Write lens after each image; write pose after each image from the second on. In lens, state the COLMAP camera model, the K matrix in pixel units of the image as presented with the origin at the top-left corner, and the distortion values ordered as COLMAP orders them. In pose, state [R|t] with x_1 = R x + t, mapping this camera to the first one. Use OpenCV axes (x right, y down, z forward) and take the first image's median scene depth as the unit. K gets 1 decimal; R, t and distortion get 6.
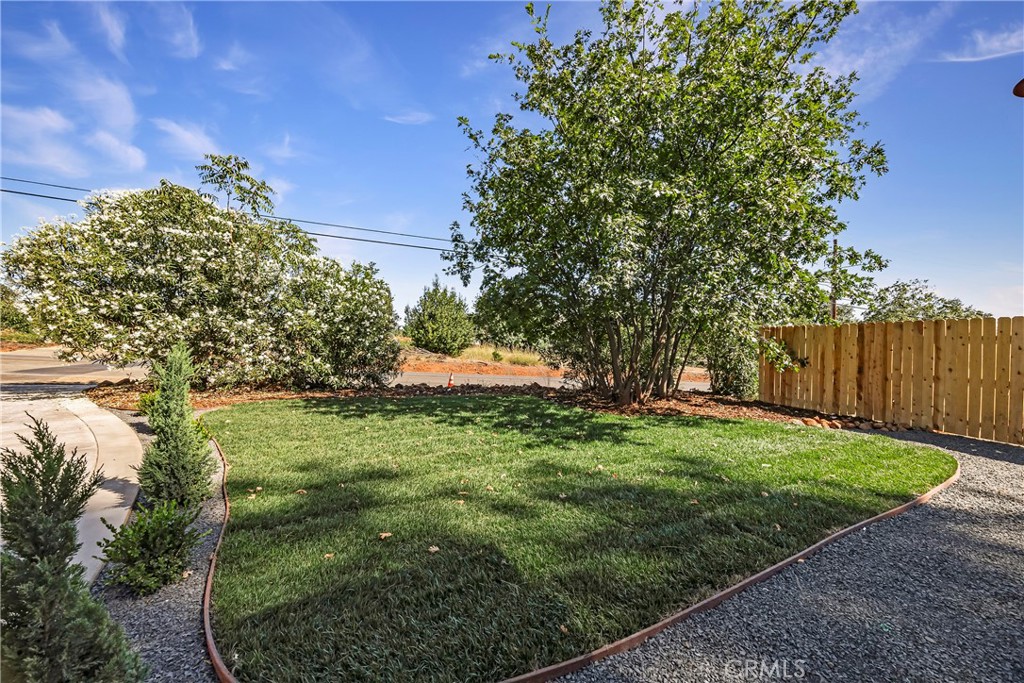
lens RADIAL K [[401.9, 0, 513.3], [0, 401.9, 344.4], [0, 0, 1]] dist [0.001211, 0.000731]
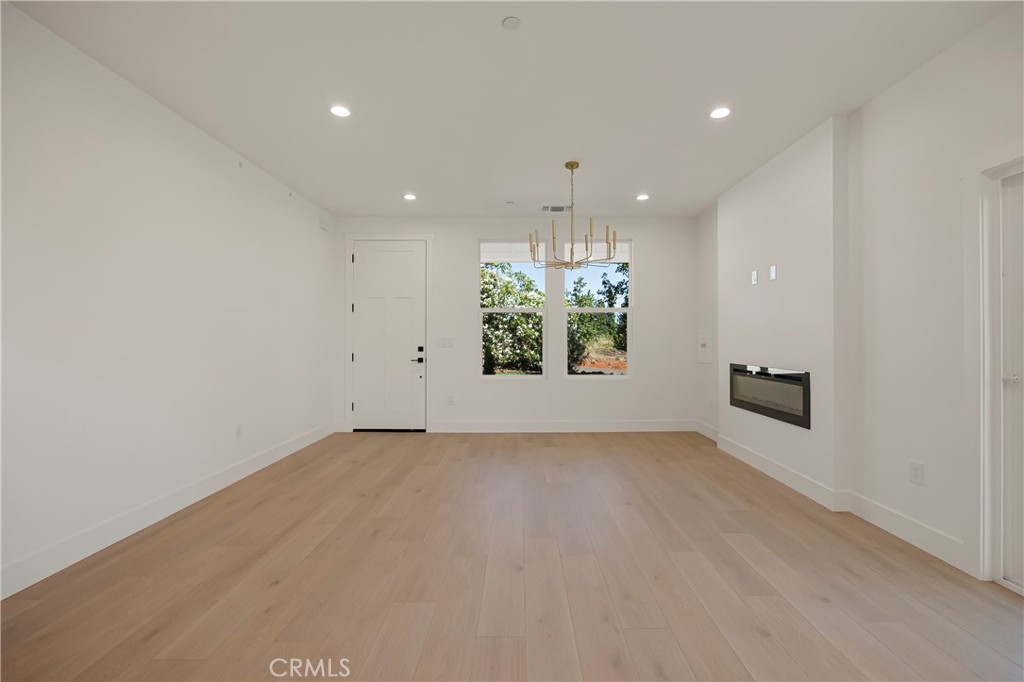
lens RADIAL K [[444.6, 0, 520.5], [0, 444.6, 340.8], [0, 0, 1]] dist [-0.006530, -0.001911]
pose [[0.870453, -0.001651, -0.492248, 0.425795], [-0.008144, 0.999809, -0.017755, 0.022395], [0.492183, 0.019464, 0.870274, -0.725798]]
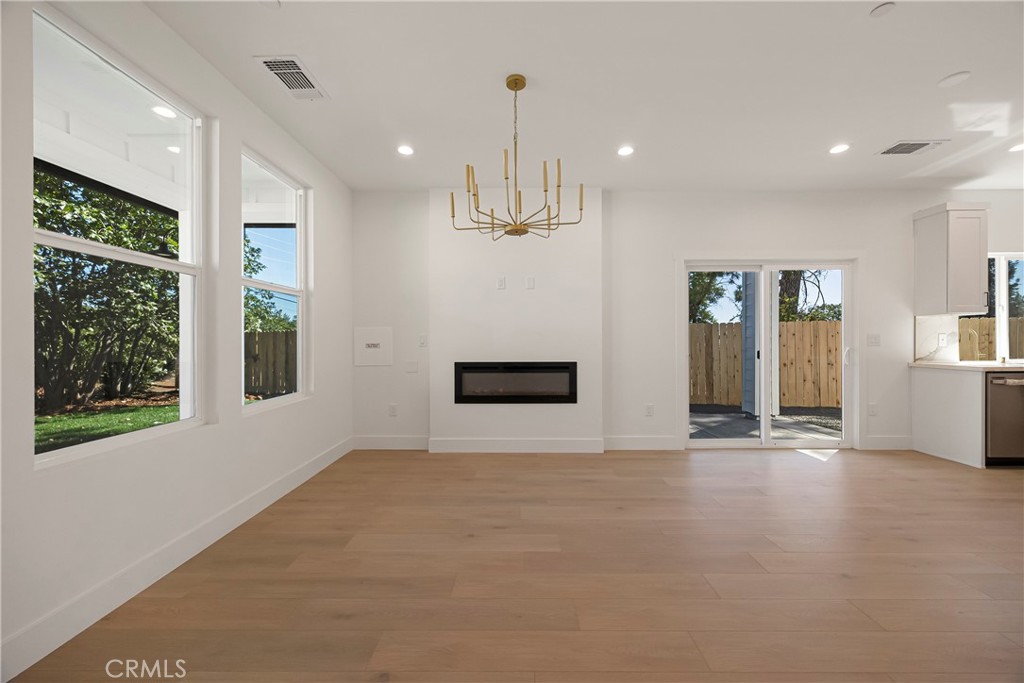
lens RADIAL K [[401.9, 0, 511.4], [0, 401.9, 343.0], [0, 0, 1]] dist [0.001211, 0.000731]
pose [[0.492642, -0.005877, 0.870212, -0.027710], [0.021676, 0.999750, -0.005519, 0.018625], [-0.869962, 0.021582, 0.492646, -0.422474]]
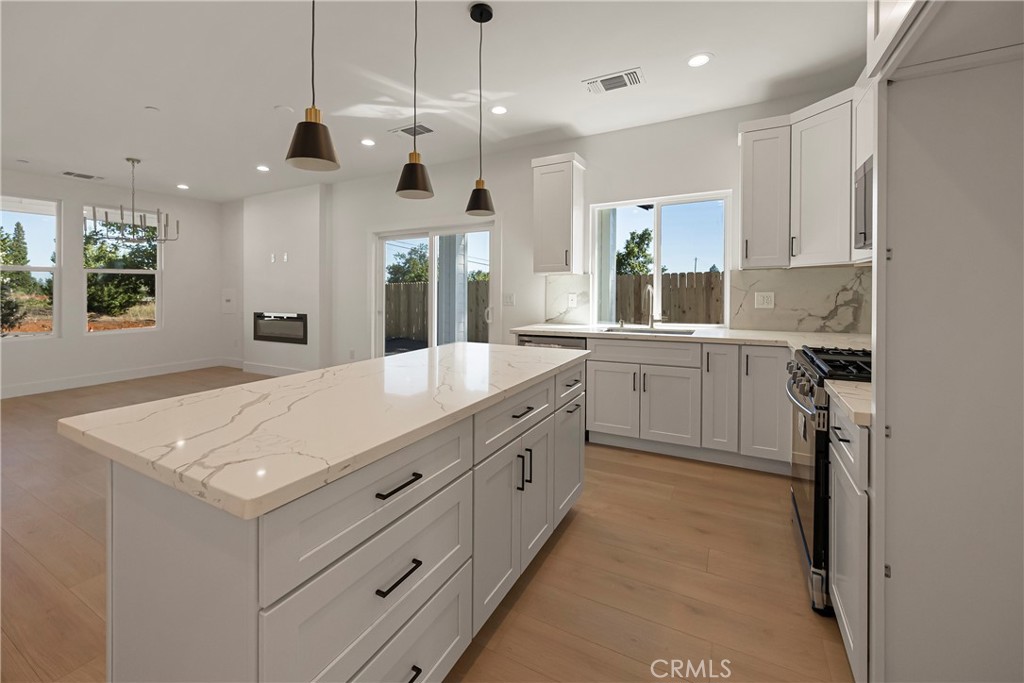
lens RADIAL K [[421.2, 0, 497.2], [0, 421.2, 288.4], [0, 0, 1]] dist [0.009685, 0.000352]
pose [[0.856839, -0.004530, 0.515565, 0.362784], [0.018246, 0.999601, -0.021539, 0.018855], [-0.515262, 0.027862, 0.856580, -1.033300]]
